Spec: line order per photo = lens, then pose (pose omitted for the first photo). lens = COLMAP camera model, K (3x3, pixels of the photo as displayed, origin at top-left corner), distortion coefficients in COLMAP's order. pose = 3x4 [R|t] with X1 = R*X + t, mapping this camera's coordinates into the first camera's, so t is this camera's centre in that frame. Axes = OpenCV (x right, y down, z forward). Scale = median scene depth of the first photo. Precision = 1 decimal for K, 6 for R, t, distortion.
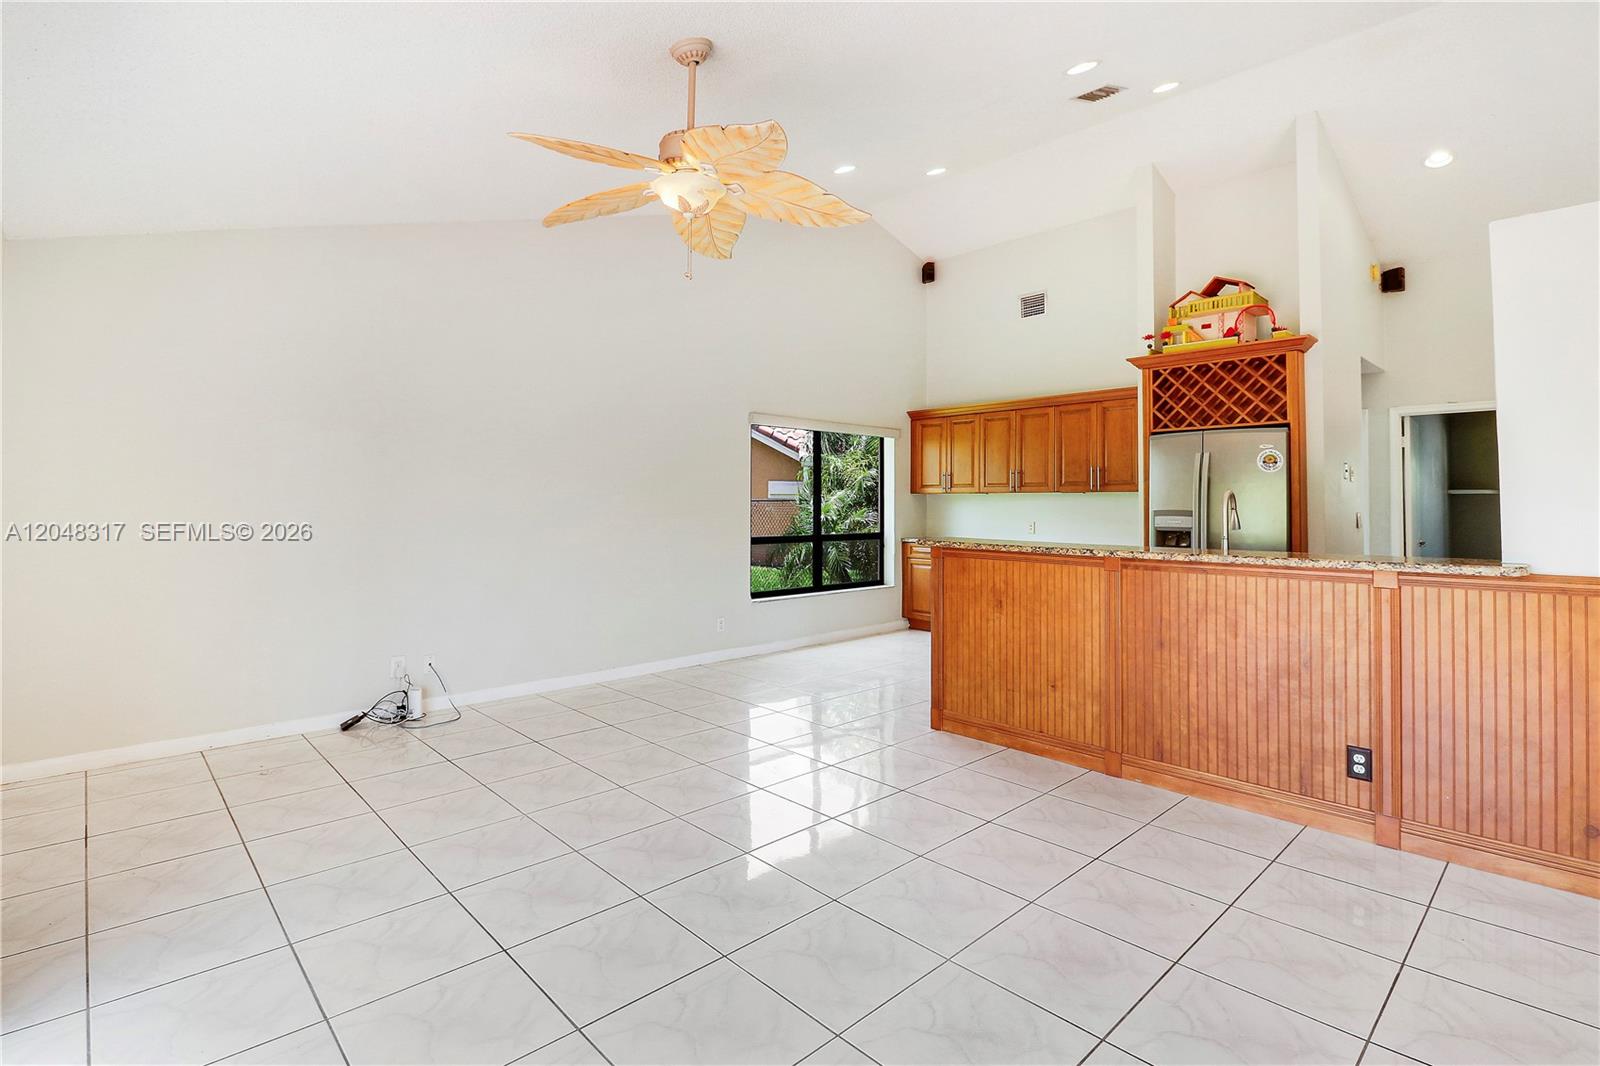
lens RADIAL K [[750.6, 0, 797.2], [0, 750.6, 477.9], [0, 0, 1]] dist [-0.001454, -0.014379]
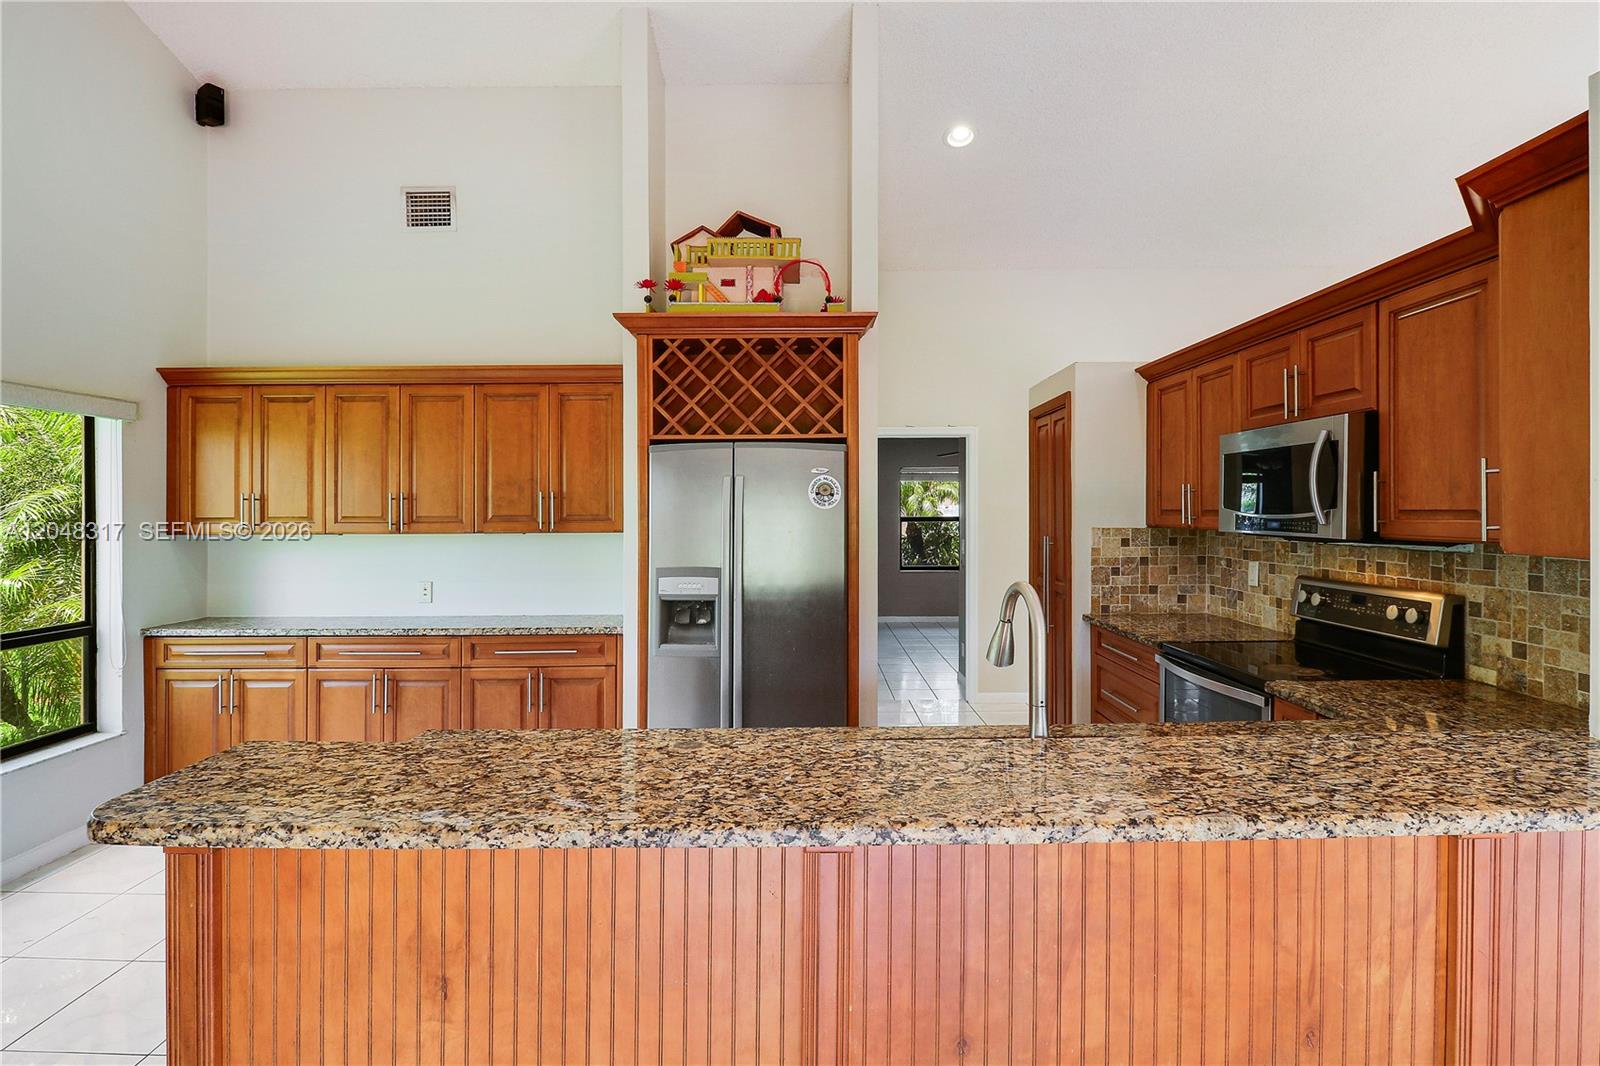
lens RADIAL K [[759.4, 0, 806.9], [0, 759.4, 508.8], [0, 0, 1]] dist [-0.001479, -0.014186]
pose [[0.682028, -0.006281, 0.731299, 0.106135], [-0.017323, 0.999544, 0.024740, -0.022264], [-0.731121, -0.029542, 0.681608, 0.489241]]
